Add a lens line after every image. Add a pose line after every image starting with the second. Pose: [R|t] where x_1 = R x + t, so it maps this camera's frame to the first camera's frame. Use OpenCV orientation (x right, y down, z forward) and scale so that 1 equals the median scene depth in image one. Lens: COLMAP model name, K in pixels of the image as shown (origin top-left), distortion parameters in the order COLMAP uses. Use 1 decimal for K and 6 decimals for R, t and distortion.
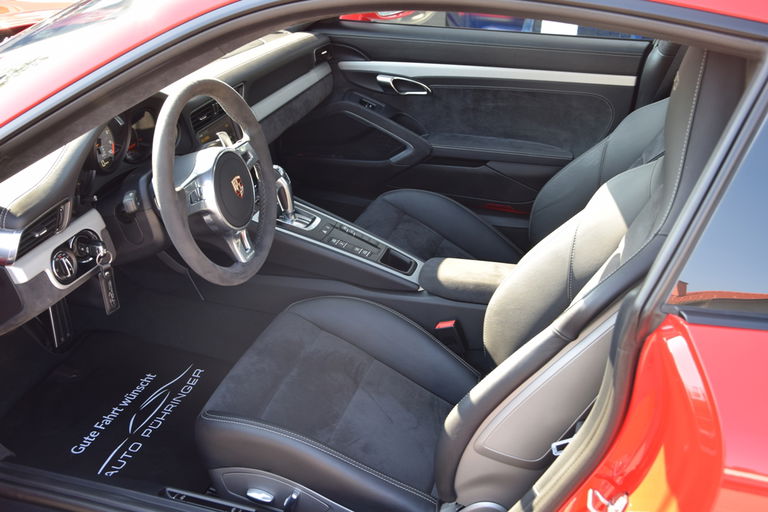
lens RADIAL K [[865.1, 0, 384.0], [0, 865.1, 256.0], [0, 0, 1]] dist [0.006528, 0.042209]
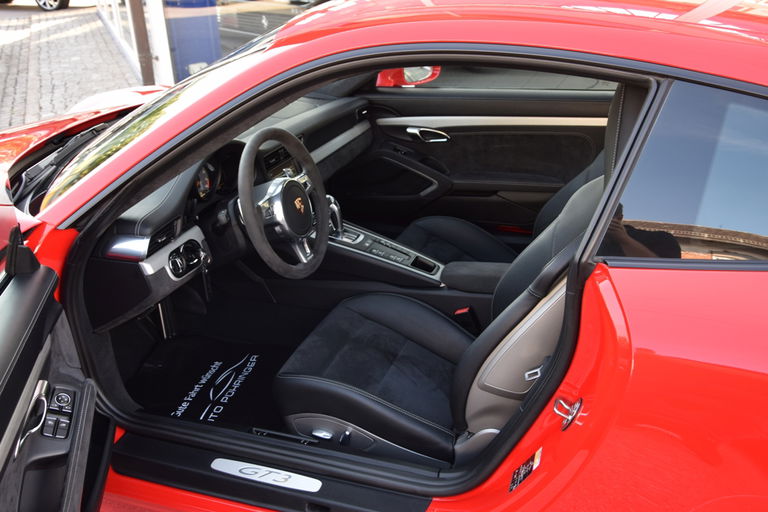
lens RADIAL K [[789.9, 0, 384.0], [0, 789.9, 256.0], [0, 0, 1]] dist [-0.066815, -0.004367]
pose [[0.997293, -0.037203, -0.063432, 0.036454], [0.032784, 0.997055, -0.069335, 0.083887], [0.065824, 0.067067, 0.995575, -0.204234]]
